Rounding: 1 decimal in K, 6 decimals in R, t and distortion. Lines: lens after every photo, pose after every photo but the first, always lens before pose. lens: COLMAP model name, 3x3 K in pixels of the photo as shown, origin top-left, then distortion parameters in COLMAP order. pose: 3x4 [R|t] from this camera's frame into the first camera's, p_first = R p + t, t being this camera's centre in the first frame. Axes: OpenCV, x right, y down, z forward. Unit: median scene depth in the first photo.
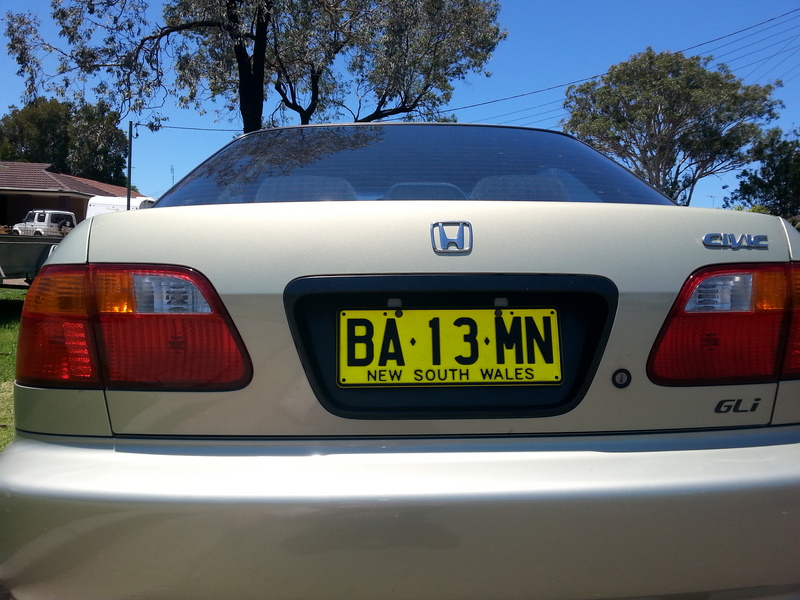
lens RADIAL K [[643.3, 0, 401.8], [0, 643.3, 281.0], [0, 0, 1]] dist [0.065099, -0.150856]
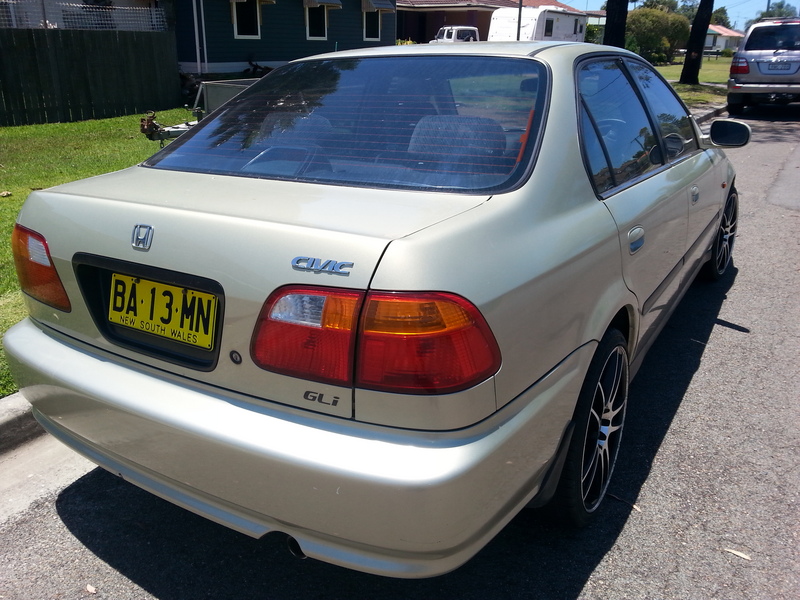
lens RADIAL K [[659.7, 0, 398.8], [0, 659.7, 285.1], [0, 0, 1]] dist [0.002321, -0.037047]
pose [[0.817719, 0.165492, -0.551315, 1.278102], [-0.001663, 0.958455, 0.285239, -0.359643], [0.575616, -0.232328, 0.784022, 0.167214]]
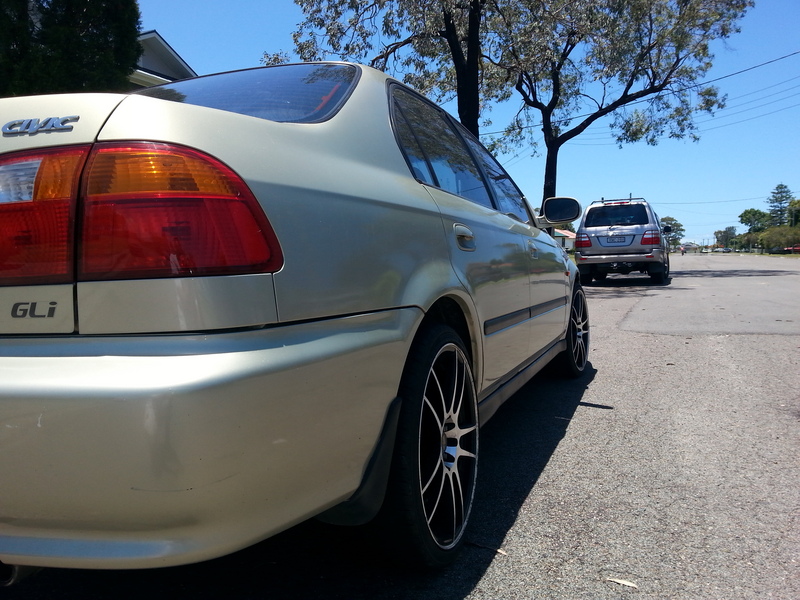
lens RADIAL K [[659.7, 0, 398.8], [0, 659.7, 285.1], [0, 0, 1]] dist [0.002321, -0.037047]
pose [[0.905976, -0.025703, -0.422547, 1.350699], [0.023226, 0.999670, -0.011010, 0.180113], [0.422691, 0.000161, 0.906274, 0.393778]]
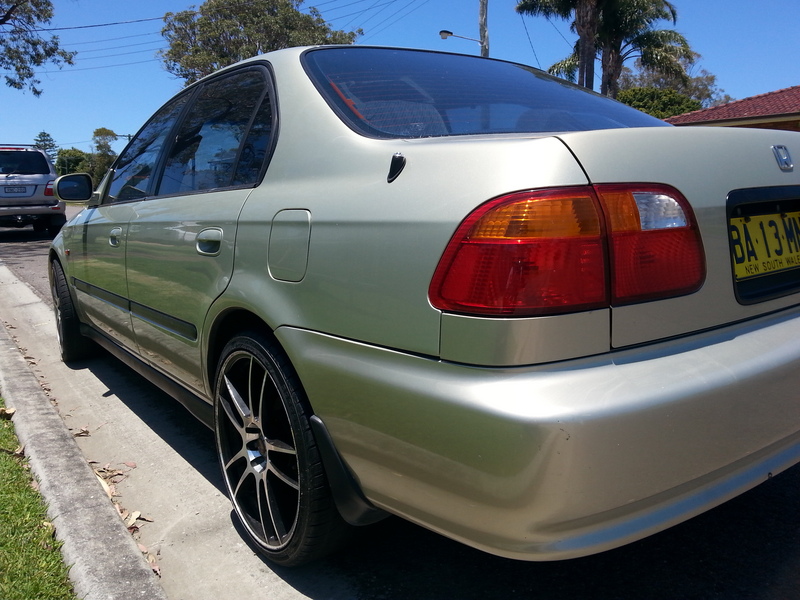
lens RADIAL K [[659.7, 0, 398.8], [0, 659.7, 285.1], [0, 0, 1]] dist [0.002321, -0.037047]
pose [[0.828183, -0.107671, 0.550018, -1.254528], [0.054855, 0.992233, 0.111641, -0.002889], [-0.557767, -0.062287, 0.827657, 0.308504]]
